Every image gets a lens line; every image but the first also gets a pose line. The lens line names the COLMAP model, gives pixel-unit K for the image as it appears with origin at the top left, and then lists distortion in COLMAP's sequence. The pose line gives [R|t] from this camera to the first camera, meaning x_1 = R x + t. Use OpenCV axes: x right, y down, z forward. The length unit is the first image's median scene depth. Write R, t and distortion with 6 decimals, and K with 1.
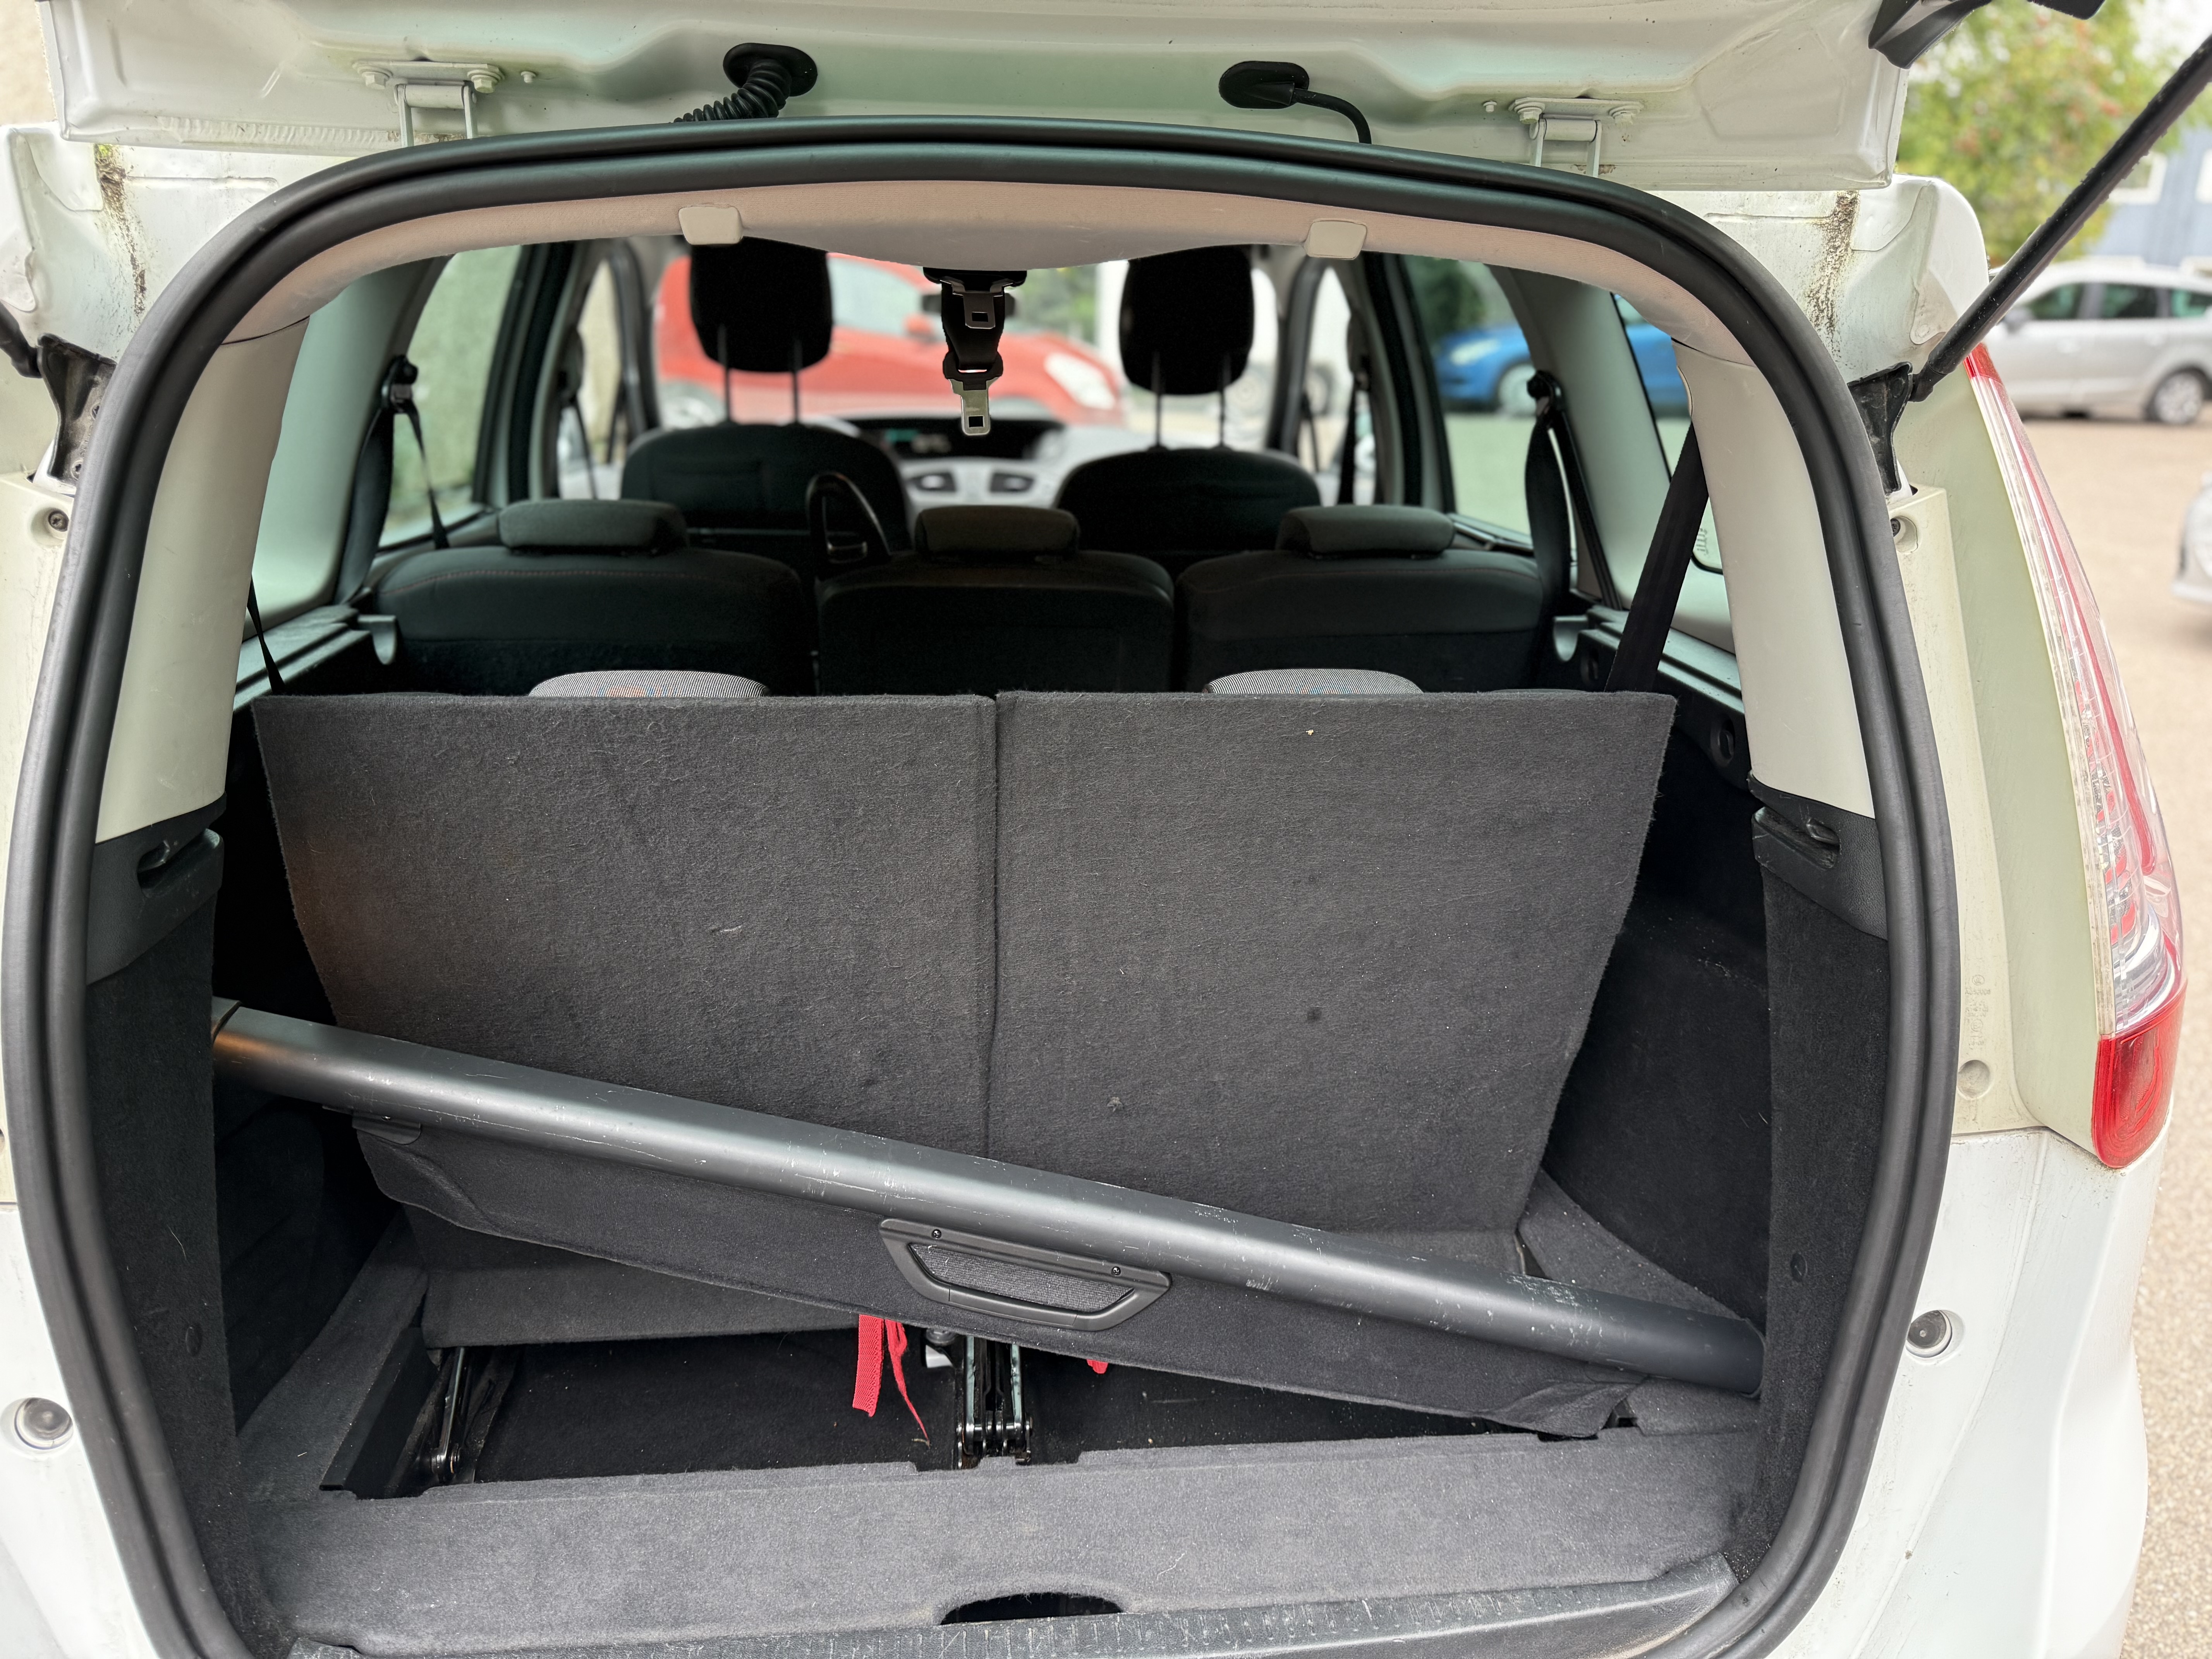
lens RADIAL K [[1562.9, 0, 1105.1], [0, 1562.9, 860.0], [0, 0, 1]] dist [0.002660, -0.012977]
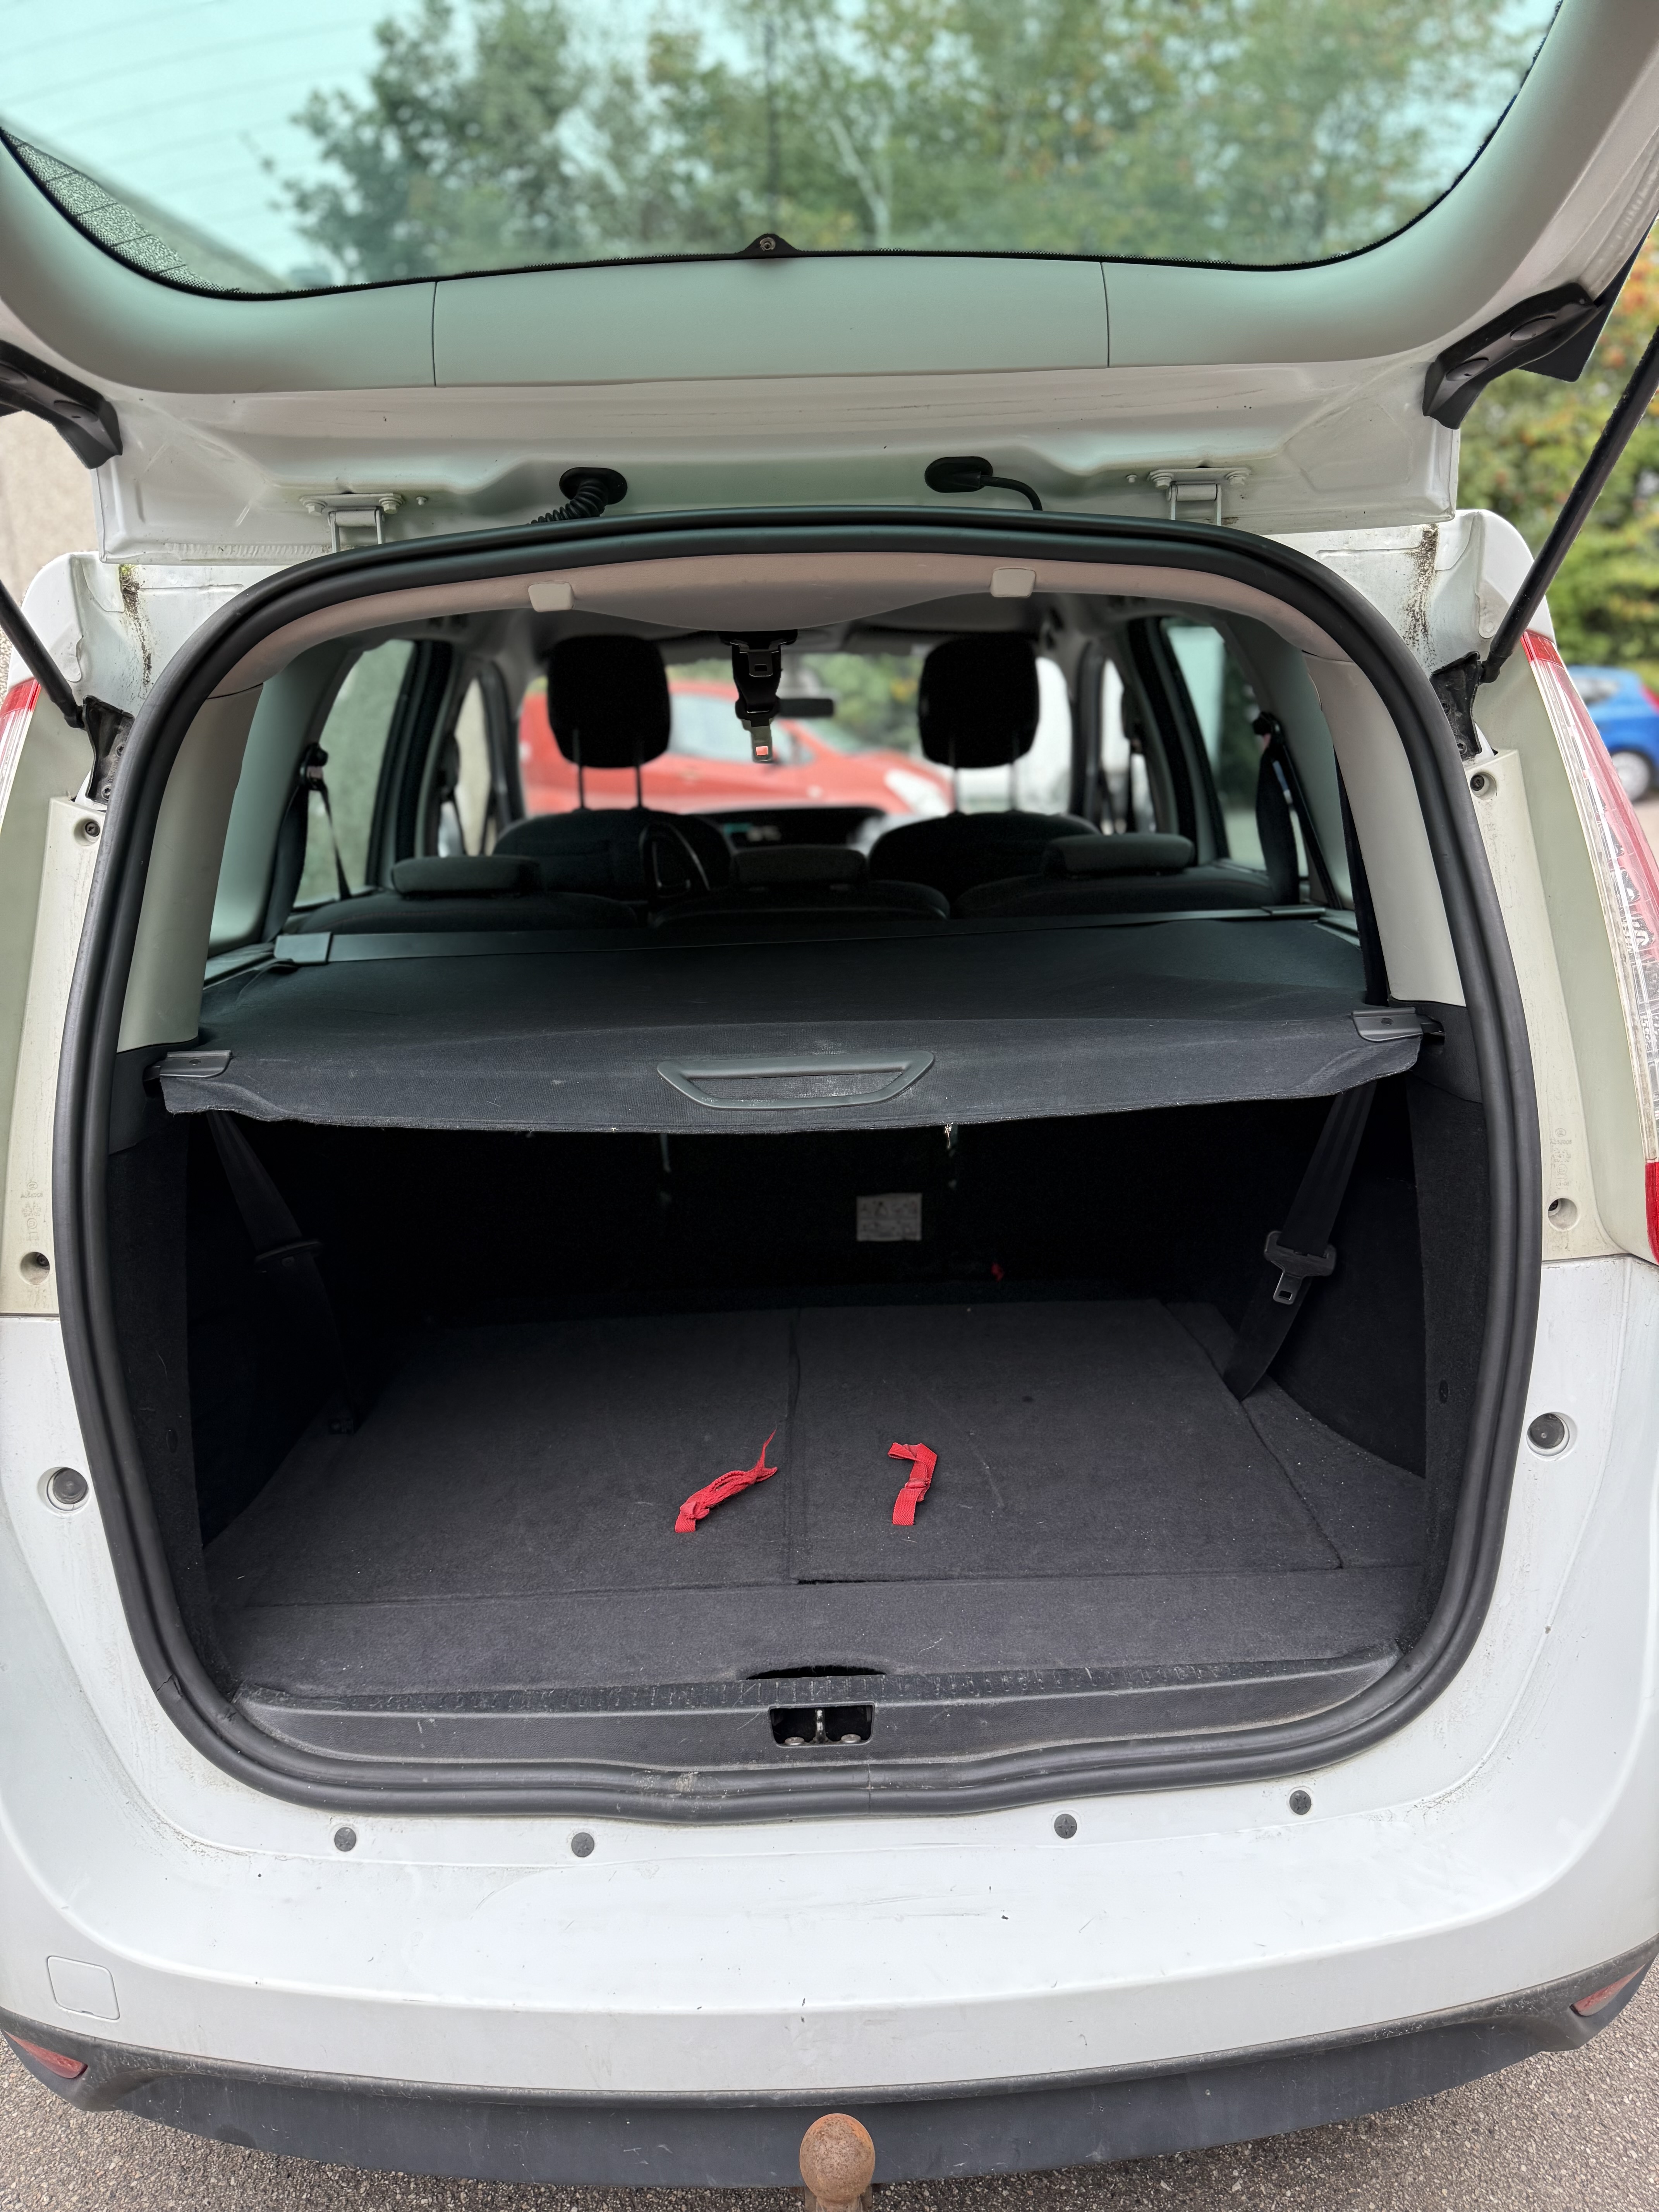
lens RADIAL K [[1562.9, 0, 831.4], [0, 1562.9, 1152.5], [0, 0, 1]] dist [0.002660, -0.012977]
pose [[0.995908, -0.027764, -0.086008, 0.087346], [0.020759, 0.996474, -0.081298, 0.176282], [0.087962, 0.079180, 0.992972, -0.271011]]
